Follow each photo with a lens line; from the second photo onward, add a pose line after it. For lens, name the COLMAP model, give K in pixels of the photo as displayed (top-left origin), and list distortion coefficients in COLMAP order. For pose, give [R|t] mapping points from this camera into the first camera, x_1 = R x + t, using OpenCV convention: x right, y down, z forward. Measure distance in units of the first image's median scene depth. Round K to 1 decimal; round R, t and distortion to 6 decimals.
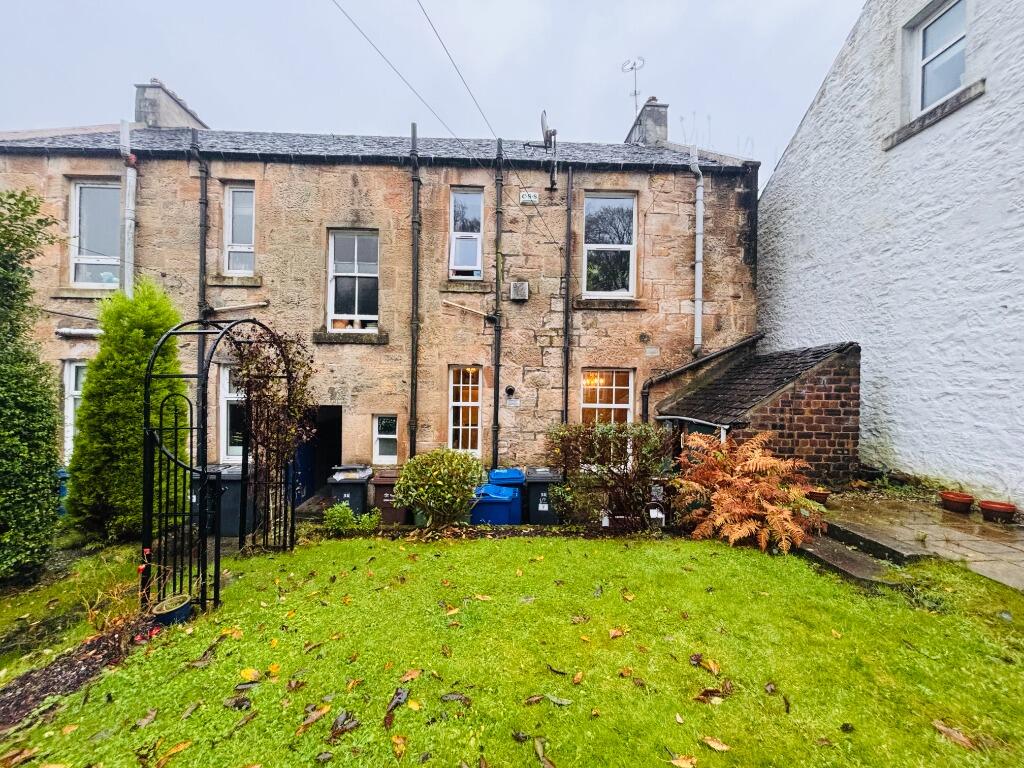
lens RADIAL K [[413.7, 0, 515.0], [0, 413.7, 381.4], [0, 0, 1]] dist [0.001421, -0.000989]
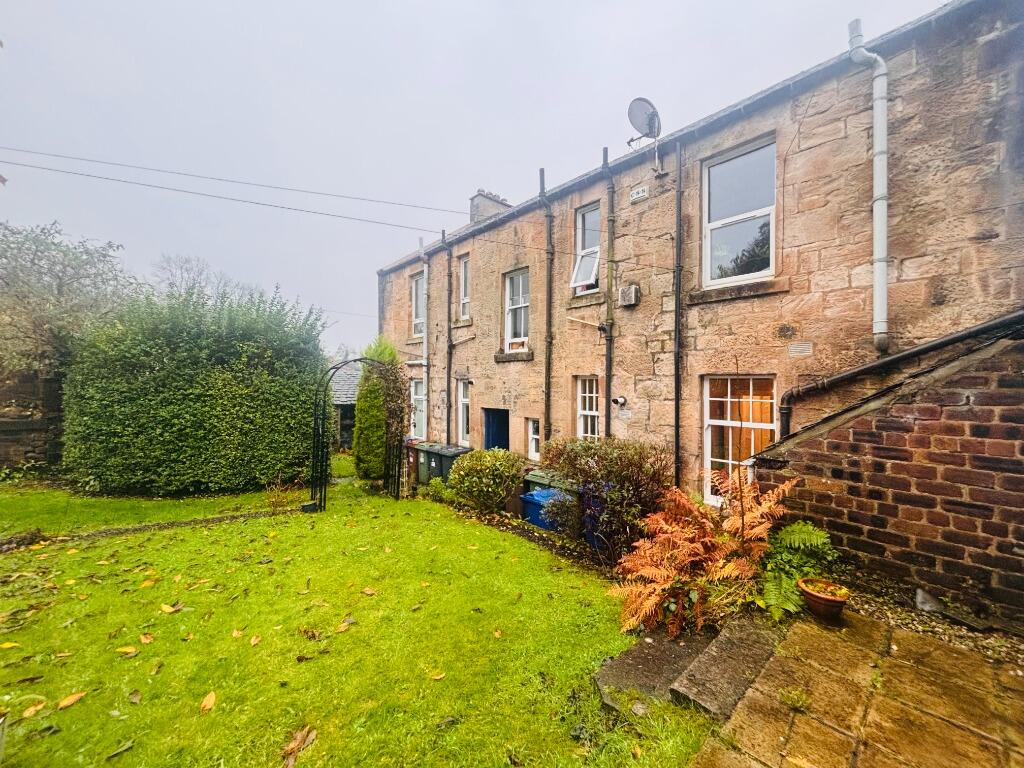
lens RADIAL K [[413.8, 0, 512.8], [0, 413.8, 381.5], [0, 0, 1]] dist [-0.001950, -0.000439]
pose [[0.637498, -0.012444, -0.770352, 0.569146], [0.005040, 0.999916, -0.011982, -0.013394], [0.770436, 0.003756, 0.637507, 0.191281]]
